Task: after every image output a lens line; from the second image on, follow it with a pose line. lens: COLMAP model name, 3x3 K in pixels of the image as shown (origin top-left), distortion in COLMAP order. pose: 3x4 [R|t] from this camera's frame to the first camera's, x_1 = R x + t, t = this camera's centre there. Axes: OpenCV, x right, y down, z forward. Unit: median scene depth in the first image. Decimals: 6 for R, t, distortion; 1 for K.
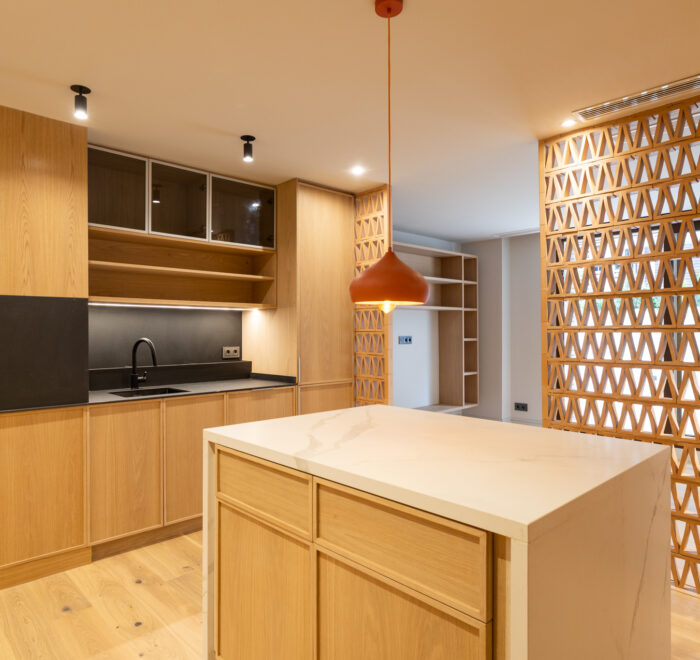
lens RADIAL K [[499.5, 0, 320.9], [0, 499.5, 329.0], [0, 0, 1]] dist [0.001630, 0.003059]
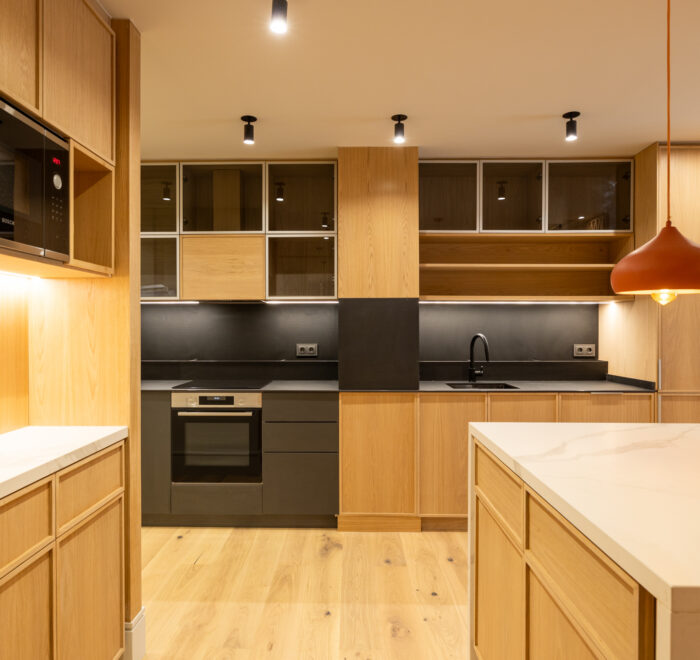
lens RADIAL K [[510.5, 0, 345.3], [0, 510.5, 329.0], [0, 0, 1]] dist [0.001113, 0.000551]
pose [[0.736939, 0.004393, -0.675945, 0.173666], [0.001573, 0.999965, 0.008214, -0.000602], [0.675958, -0.007116, 0.736906, 0.033426]]
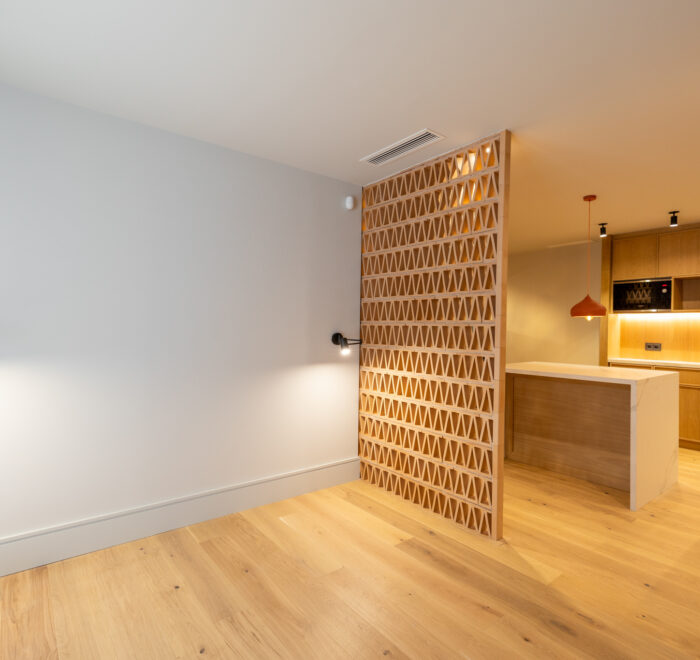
lens RADIAL K [[418.9, 0, 347.8], [0, 418.9, 328.9], [0, 0, 1]] dist [-0.000157, 0.000135]
pose [[-0.997670, -0.011114, 0.067310, 0.676716], [-0.011410, 0.999927, -0.004015, 0.018858], [-0.067261, -0.004774, -0.997724, 1.795681]]
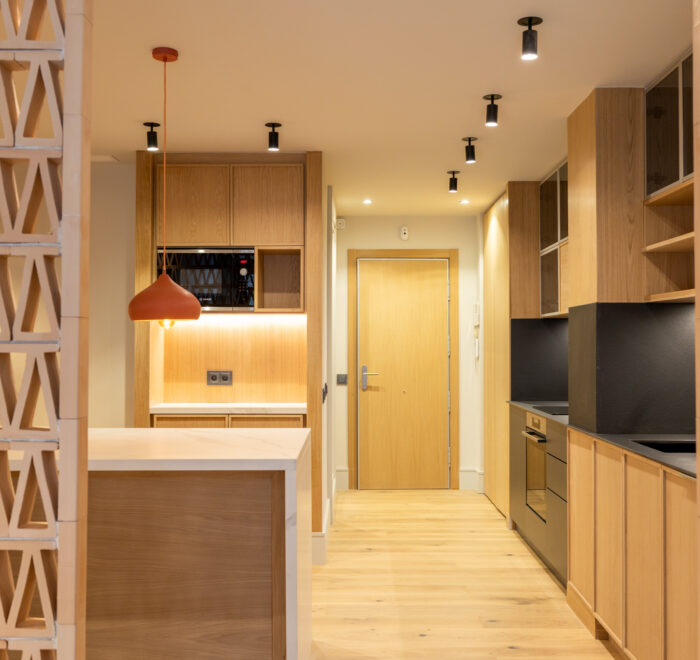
lens RADIAL K [[850.1, 0, 350.0], [0, 850.1, 330.0], [0, 0, 1]] dist [-0.000165, 0.019827]
pose [[-0.664518, -0.009760, -0.747209, 0.720639], [0.005725, 0.999819, -0.018151, 0.003963], [0.747251, -0.016340, -0.664342, 1.443534]]
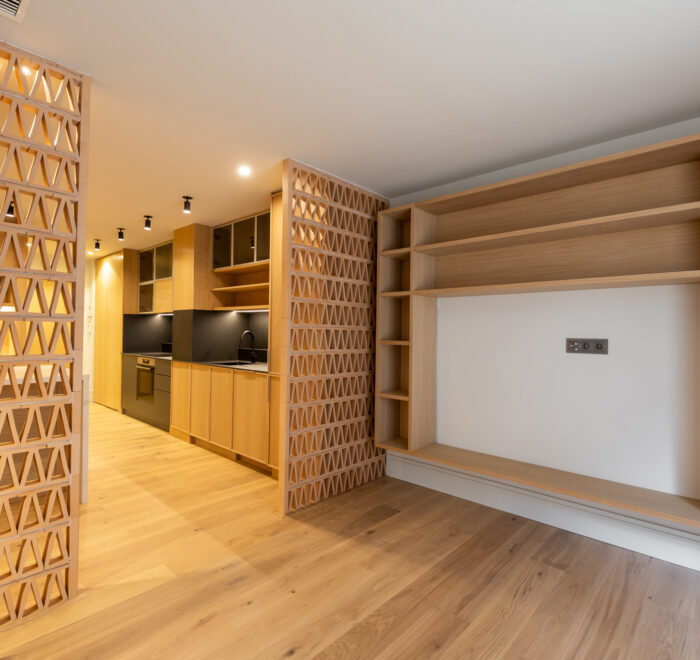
lens RADIAL K [[418.9, 0, 347.8], [0, 418.9, 328.9], [0, 0, 1]] dist [-0.000157, 0.000135]
pose [[0.092851, -0.004024, -0.995672, 1.111987], [-0.010208, 0.999935, -0.004993, 0.016095], [0.995628, 0.010628, 0.092804, 1.311094]]
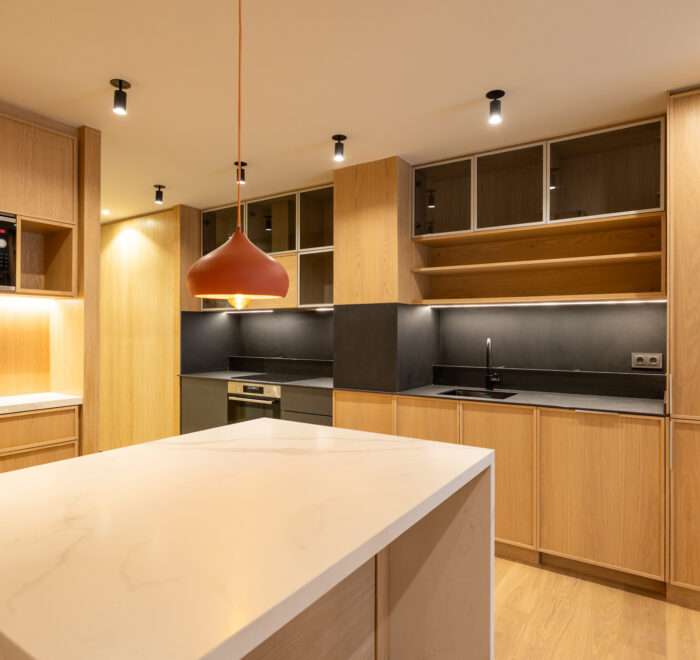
lens RADIAL K [[479.9, 0, 350.0], [0, 479.9, 330.0], [0, 0, 1]] dist [0.001343, -0.000076]
pose [[0.263599, 0.000142, -0.964632, 0.524378], [0.001509, 0.999999, 0.000560, 0.000807], [0.964631, -0.001603, 0.263598, 0.543025]]
